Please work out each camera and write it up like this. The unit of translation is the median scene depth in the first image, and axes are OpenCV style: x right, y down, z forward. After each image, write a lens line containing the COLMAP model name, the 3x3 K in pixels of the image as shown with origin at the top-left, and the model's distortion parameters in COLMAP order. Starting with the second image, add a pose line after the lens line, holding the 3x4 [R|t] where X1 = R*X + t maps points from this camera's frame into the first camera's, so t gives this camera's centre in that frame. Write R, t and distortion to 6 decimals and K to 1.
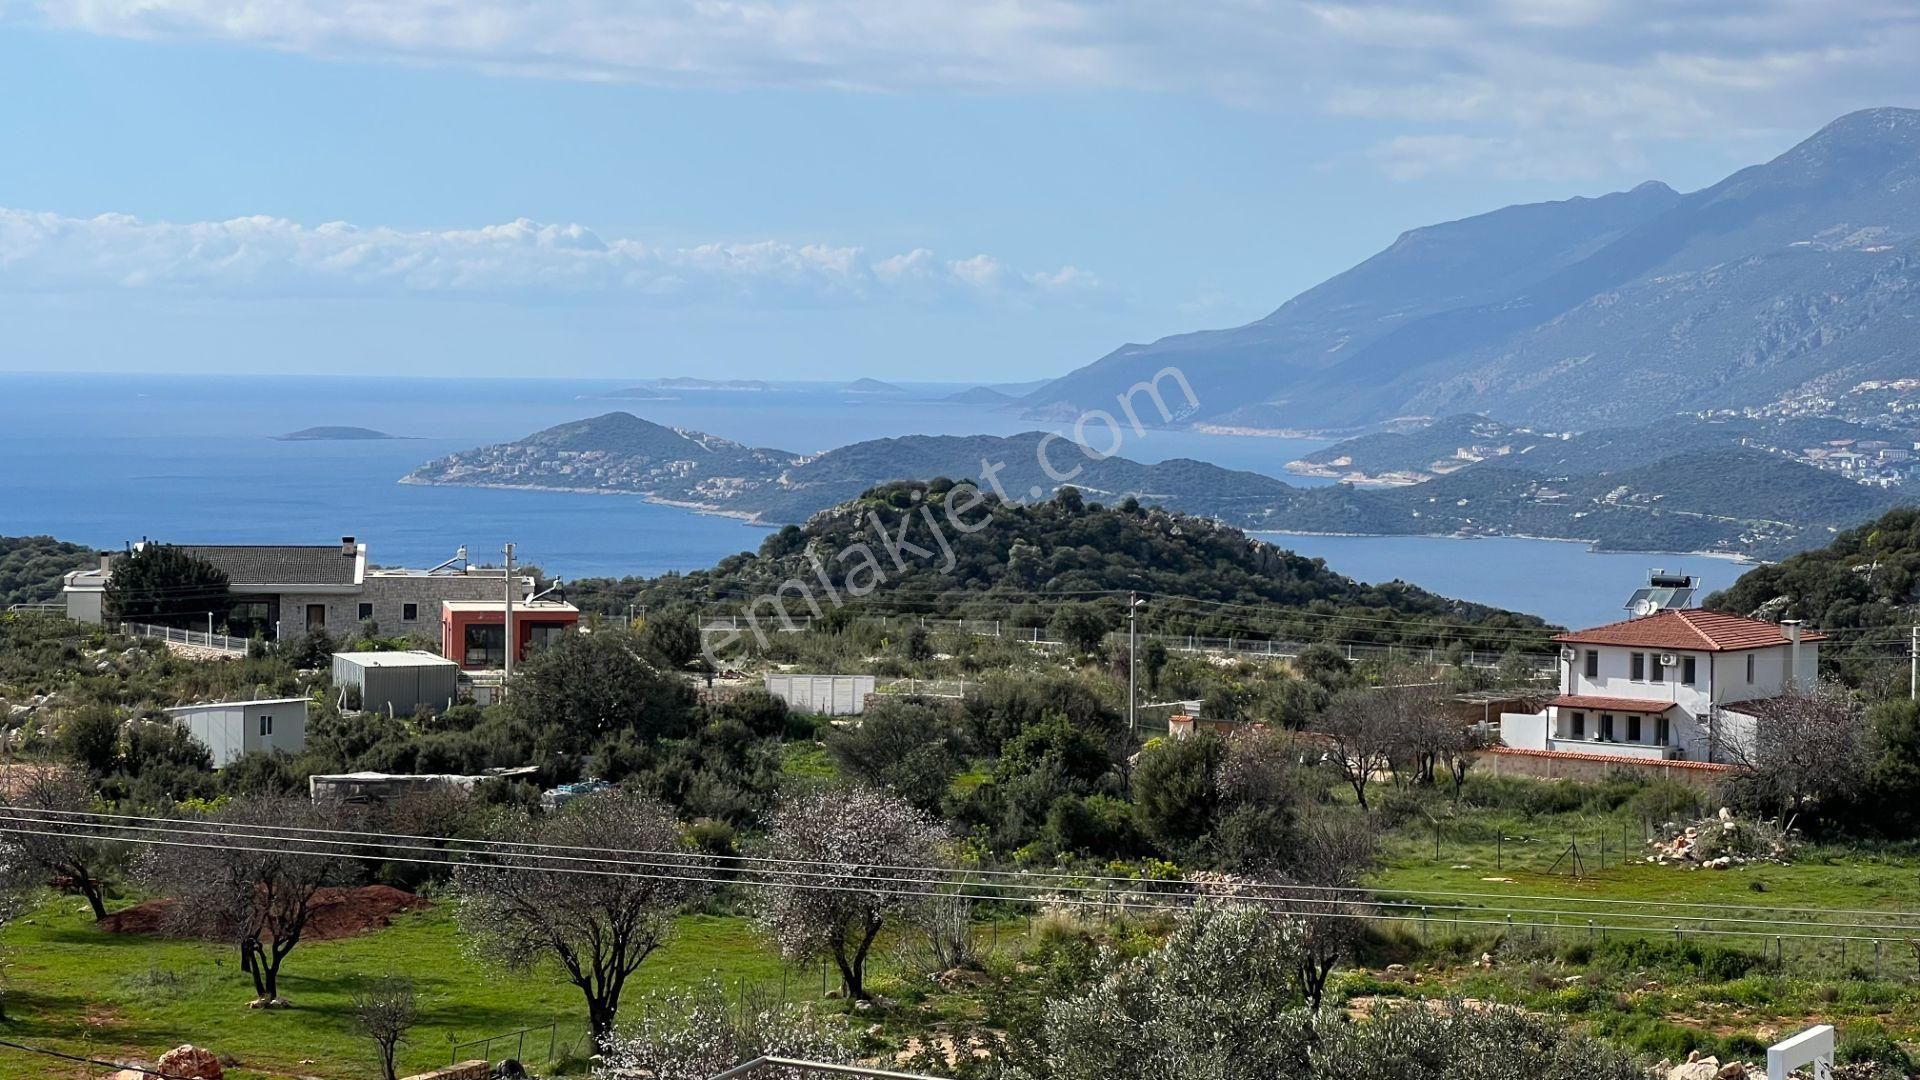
lens RADIAL K [[4268.9, 0, 969.1], [0, 4268.9, 530.3], [0, 0, 1]] dist [0.227774, 0.000000]
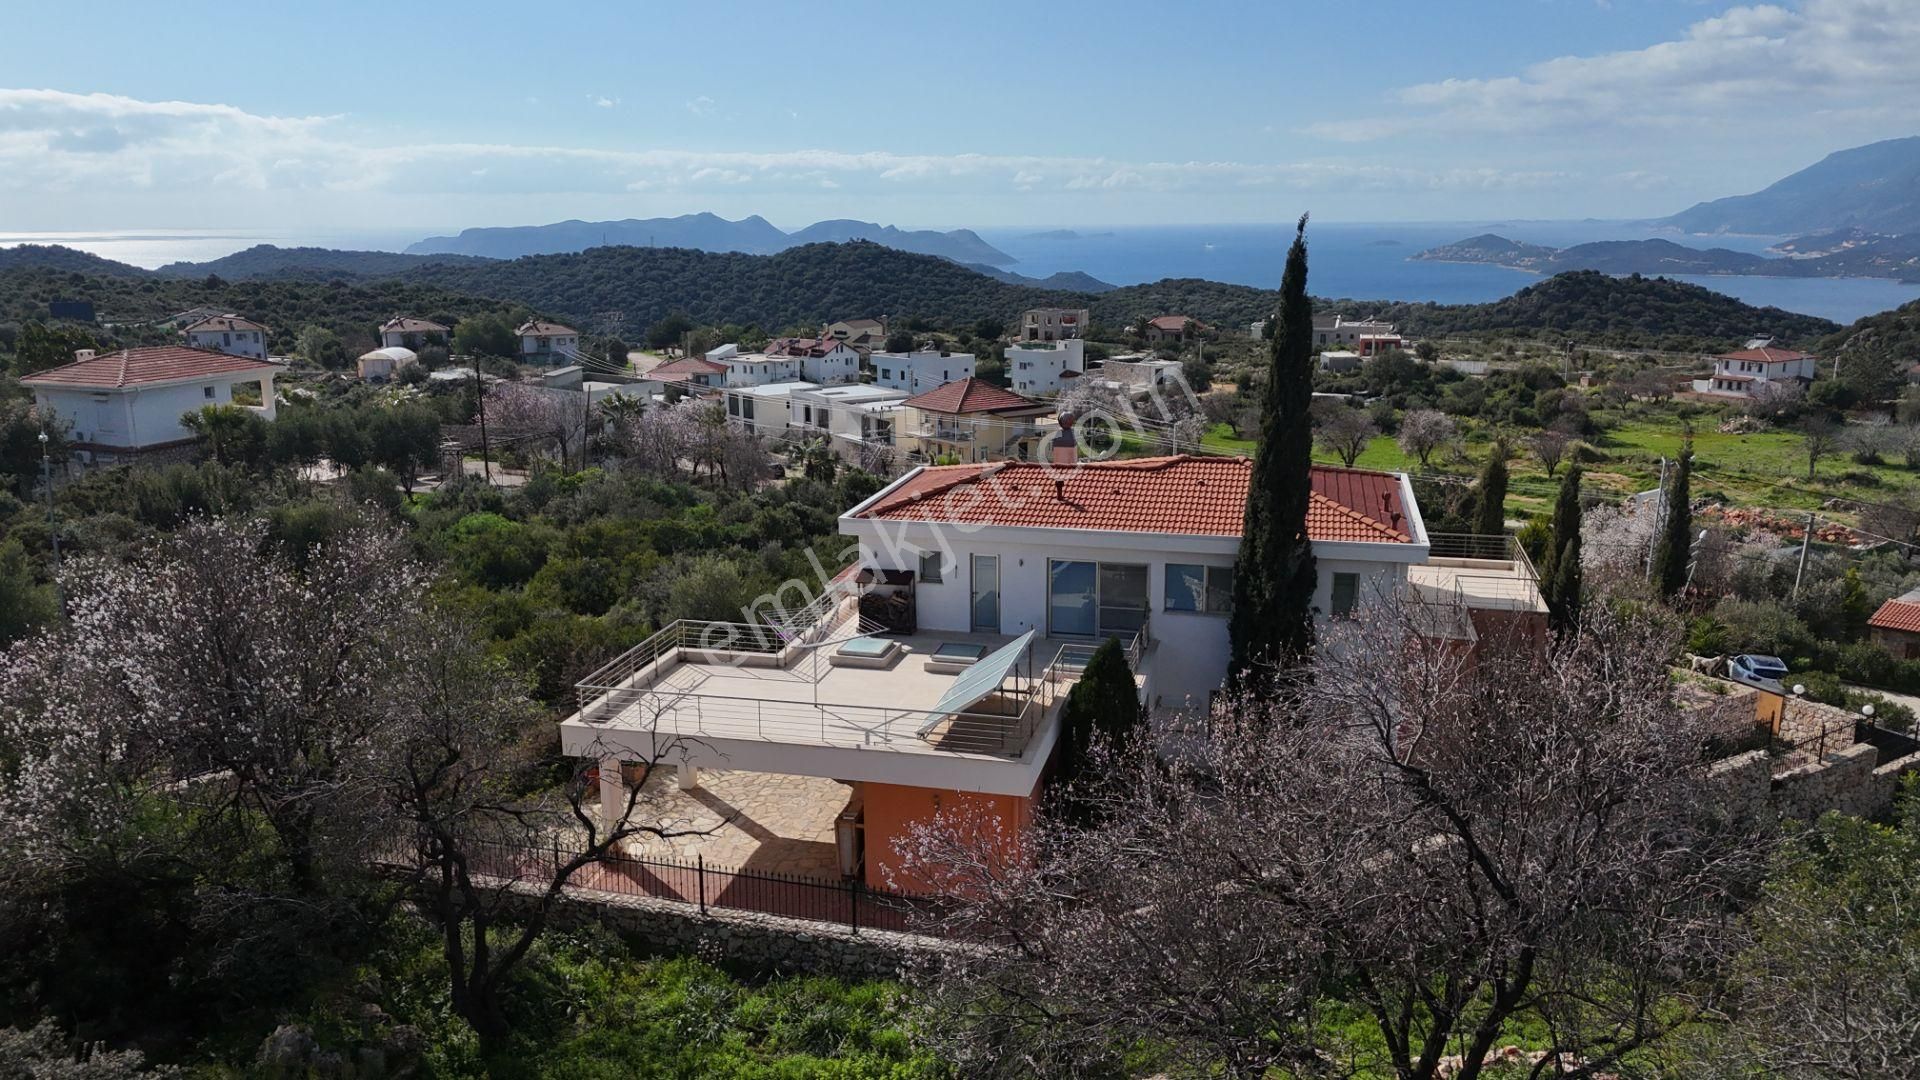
lens RADIAL K [[1410.7, 0, 961.1], [0, 1410.7, 547.3], [0, 0, 1]] dist [0.072684, -0.070290]
pose [[0.907881, 0.077903, -0.411926, 0.088696], [0.000980, 0.982186, 0.187911, -0.039697], [0.419226, -0.171005, 0.891631, -0.213973]]
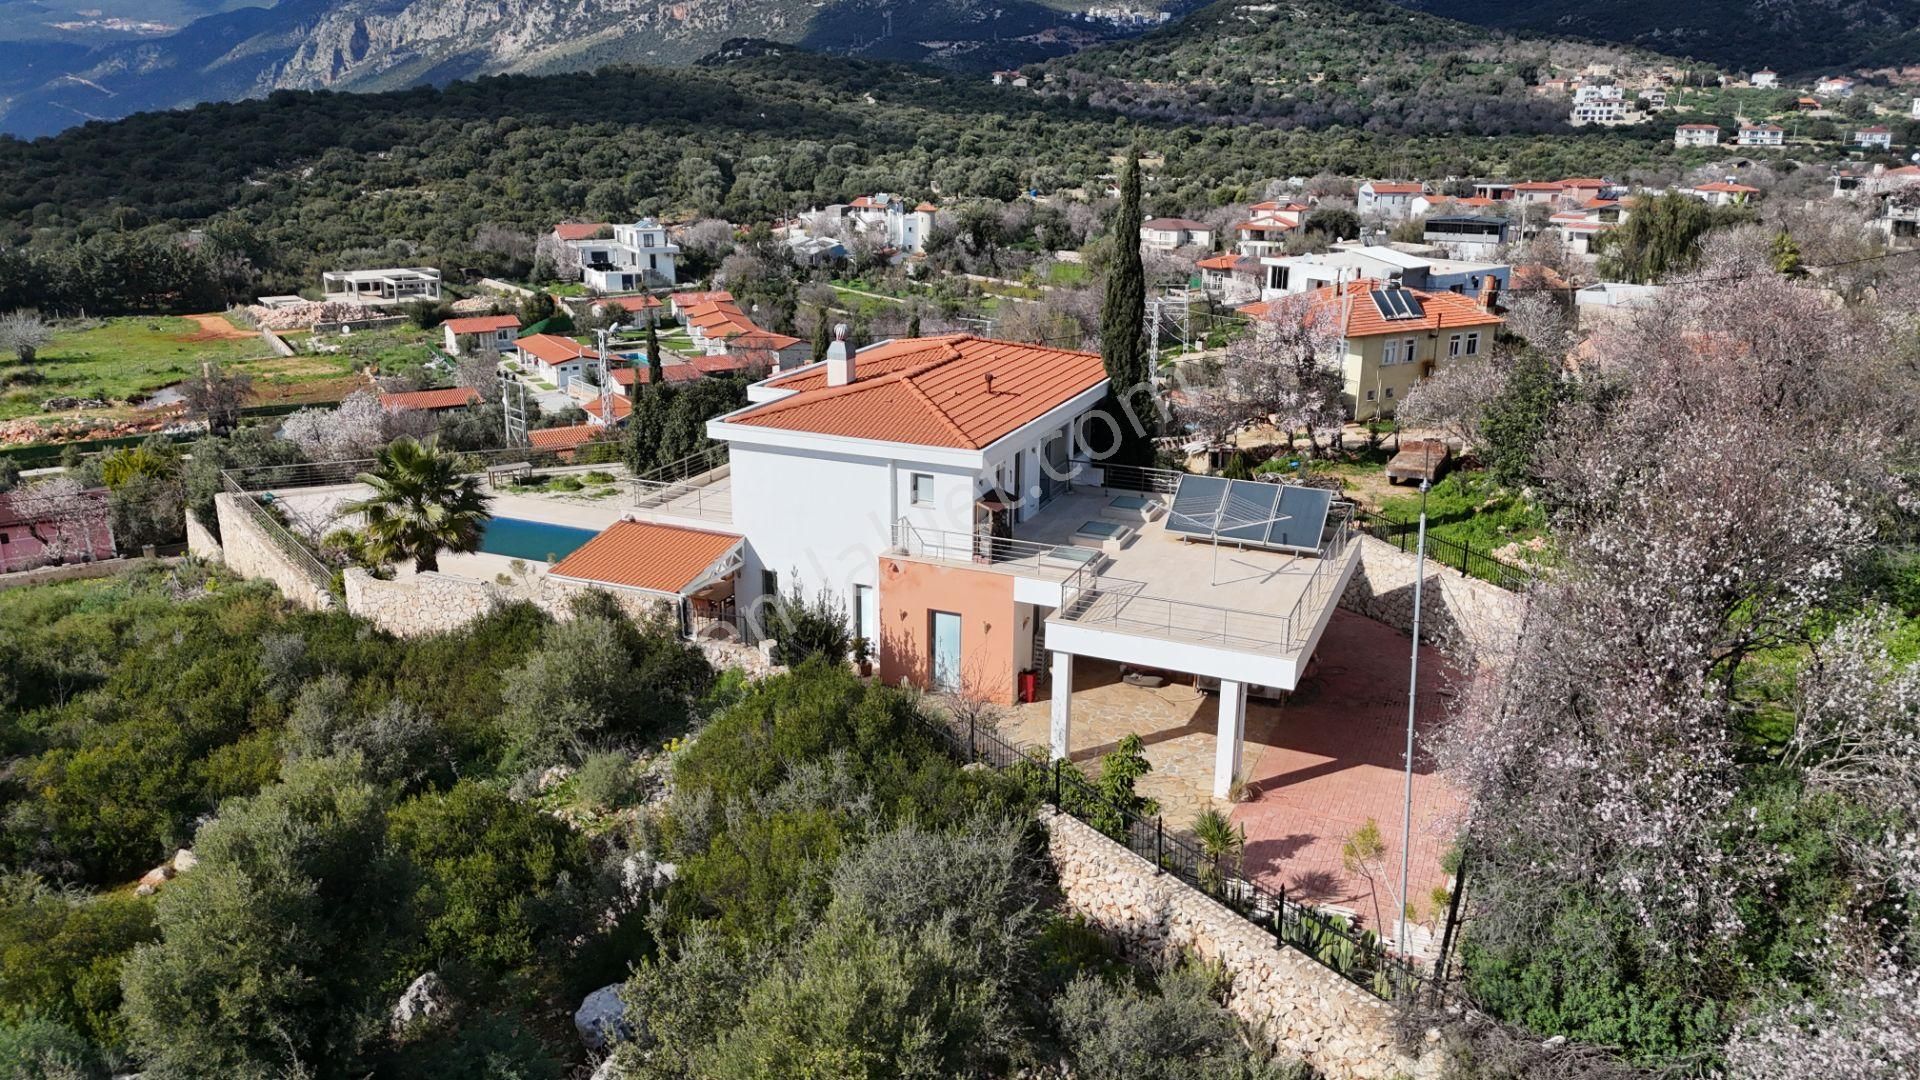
lens RADIAL K [[1410.7, 0, 968.2], [0, 1410.7, 551.7], [0, 0, 1]] dist [0.072684, -0.070290]
pose [[0.546203, -0.258058, 0.796912, -0.167375], [0.029560, 0.956708, 0.289543, -0.048026], [-0.837131, -0.134592, 0.530185, -0.141487]]
